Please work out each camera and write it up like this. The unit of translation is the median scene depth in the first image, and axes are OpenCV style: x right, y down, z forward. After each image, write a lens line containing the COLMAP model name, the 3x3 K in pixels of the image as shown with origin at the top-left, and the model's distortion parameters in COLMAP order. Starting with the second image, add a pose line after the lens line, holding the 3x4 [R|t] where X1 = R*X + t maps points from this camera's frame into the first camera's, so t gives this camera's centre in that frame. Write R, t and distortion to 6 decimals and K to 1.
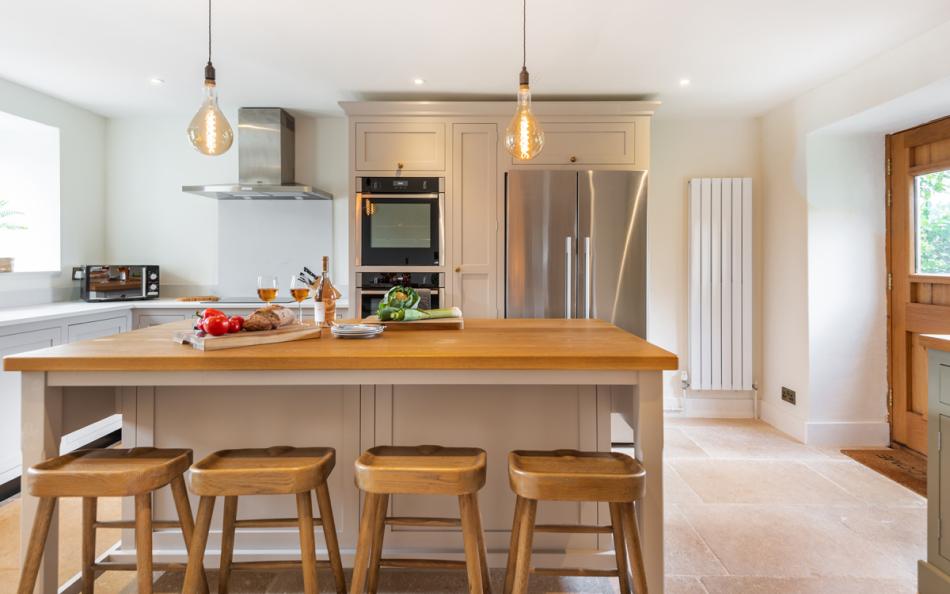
lens RADIAL K [[528.0, 0, 474.0], [0, 528.0, 253.9], [0, 0, 1]] dist [0.040459, -0.024768]
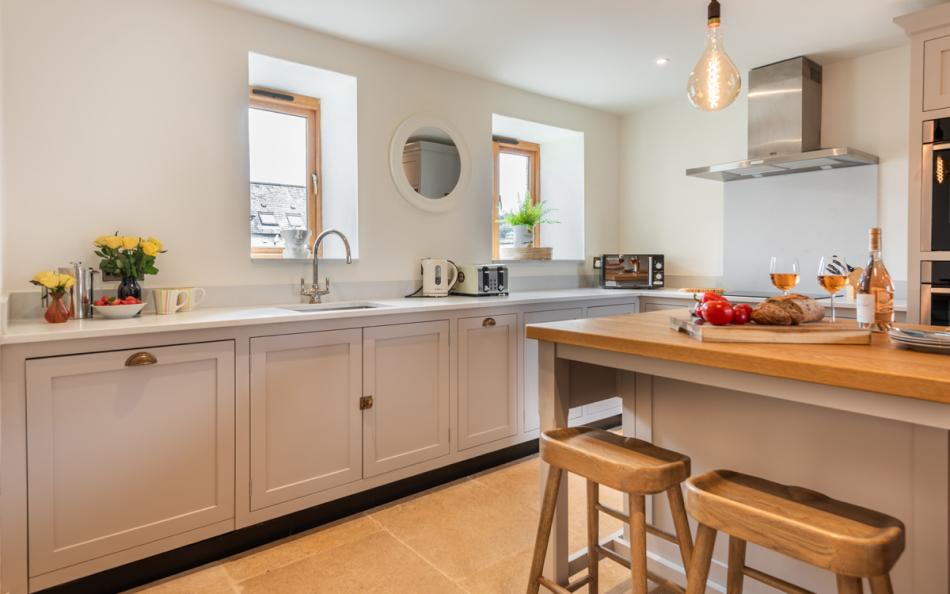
lens RADIAL K [[542.5, 0, 480.0], [0, 542.5, 272.2], [0, 0, 1]] dist [0.046941, -0.026495]
pose [[0.645024, 0.015762, -0.764000, -0.066904], [0.009542, 0.999543, 0.028677, 0.036203], [0.764103, -0.025788, 0.644579, 0.154563]]
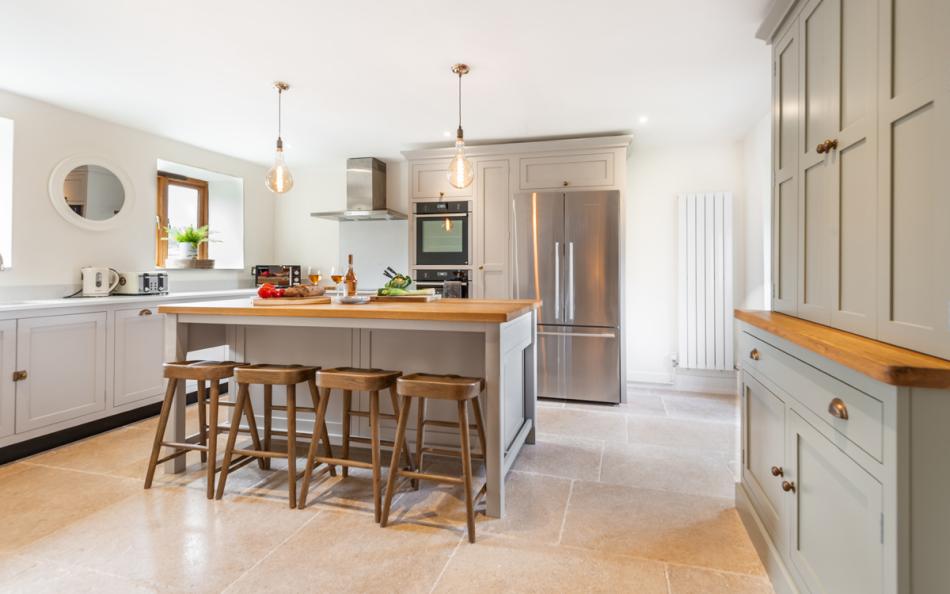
lens RADIAL K [[449.6, 0, 508.8], [0, 449.6, 263.5], [0, 0, 1]] dist [0.029720, -0.015518]
pose [[0.971210, -0.003083, -0.238204, 0.489511], [0.001940, 0.999985, -0.005033, 0.038533], [0.238216, 0.004426, 0.971202, -0.180159]]
